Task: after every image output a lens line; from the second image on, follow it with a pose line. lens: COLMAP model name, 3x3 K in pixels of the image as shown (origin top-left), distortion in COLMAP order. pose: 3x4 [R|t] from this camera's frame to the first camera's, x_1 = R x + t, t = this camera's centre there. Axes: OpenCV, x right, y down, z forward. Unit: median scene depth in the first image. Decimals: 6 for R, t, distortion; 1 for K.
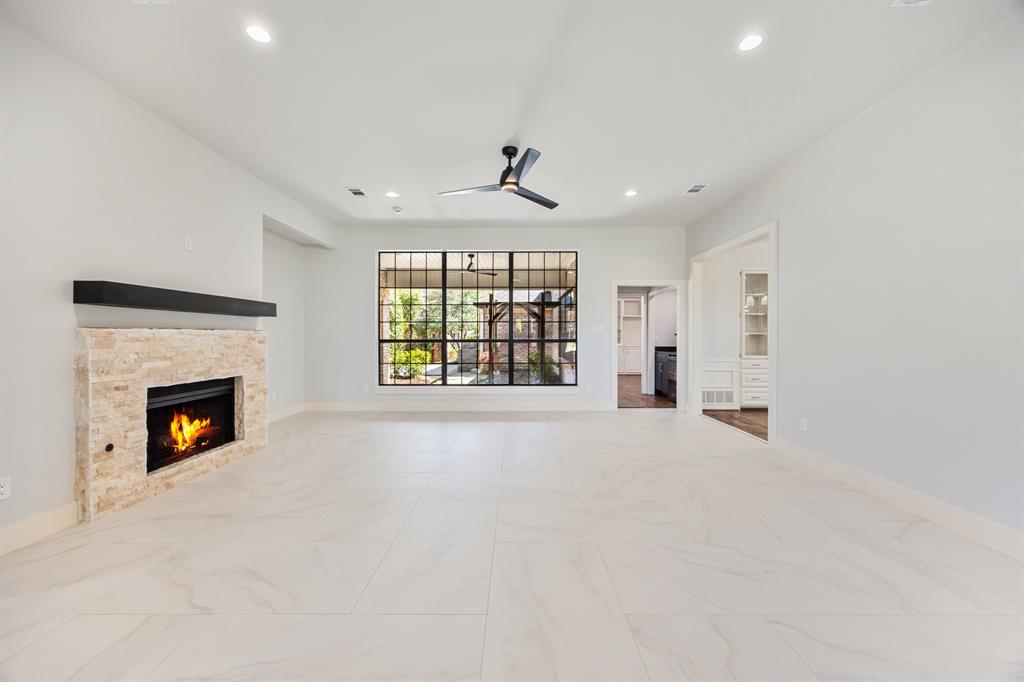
lens RADIAL K [[393.6, 0, 518.3], [0, 393.6, 338.3], [0, 0, 1]] dist [0.001395, 0.000146]
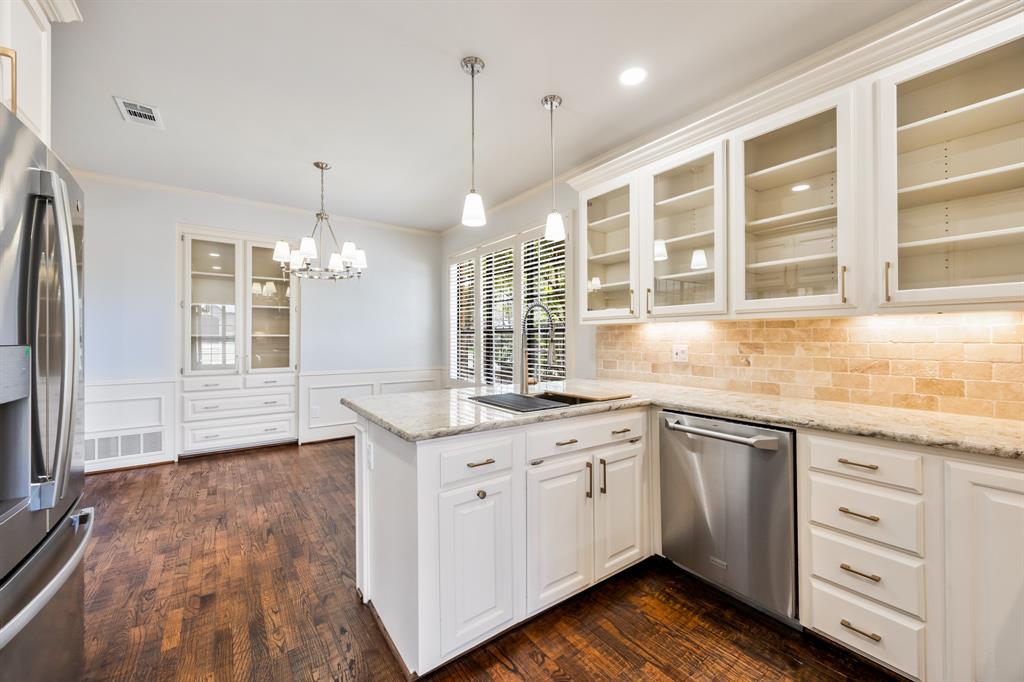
lens RADIAL K [[393.6, 0, 512.2], [0, 393.6, 336.3], [0, 0, 1]] dist [0.001395, 0.000146]
pose [[0.811752, -0.001755, 0.583999, 0.968214], [0.009035, 0.999914, -0.009553, -0.000371], [-0.583932, 0.013031, 0.811698, 0.306595]]
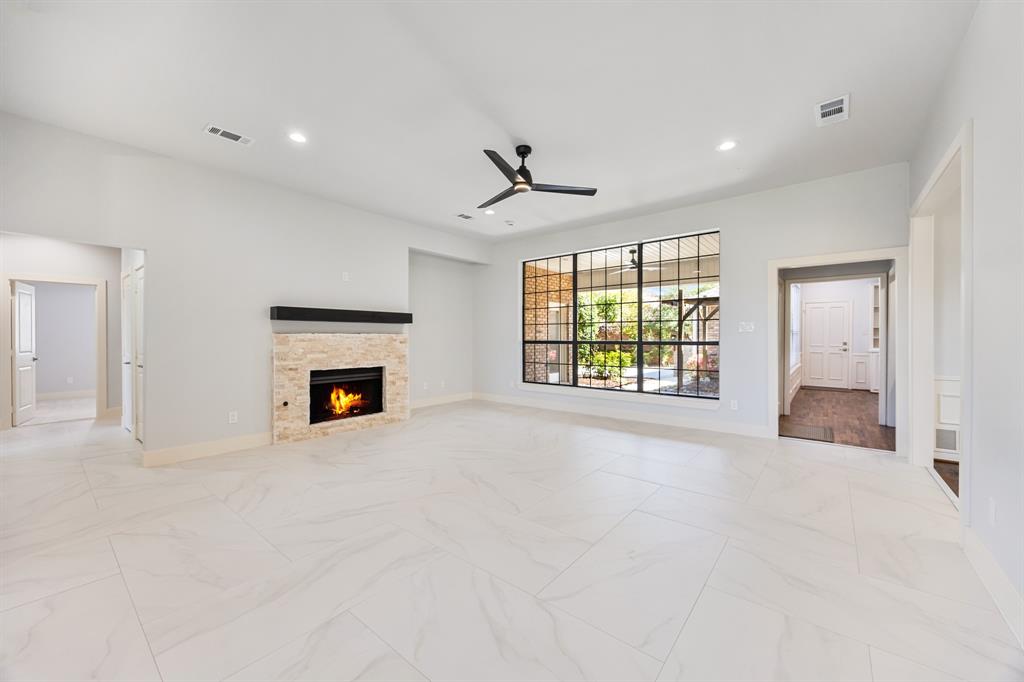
lens RADIAL K [[393.6, 0, 516.2], [0, 393.6, 338.8], [0, 0, 1]] dist [0.001395, 0.000146]
pose [[0.776997, 0.000915, -0.629503, 0.514397], [-0.001811, 0.999998, -0.000782, -0.002121], [0.629501, 0.001747, 0.776997, 0.196314]]
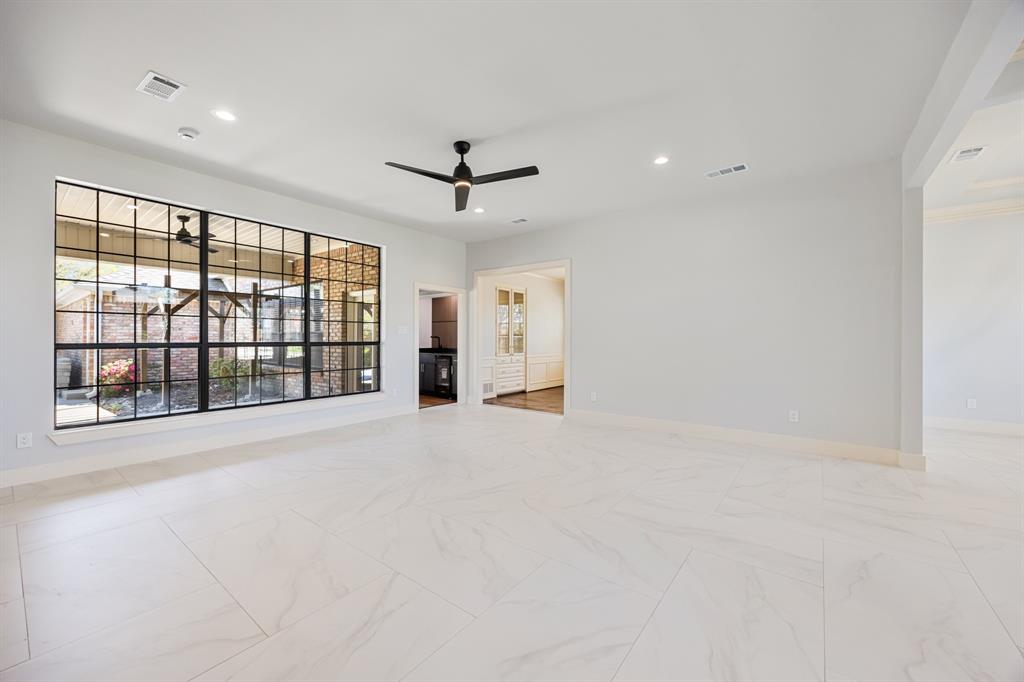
lens RADIAL K [[393.6, 0, 520.8], [0, 393.6, 341.2], [0, 0, 1]] dist [0.001395, 0.000146]
pose [[0.605874, -0.003769, 0.795551, -0.609233], [0.000660, 0.999991, 0.004235, -0.003550], [-0.795560, -0.002041, 0.605871, 0.265425]]
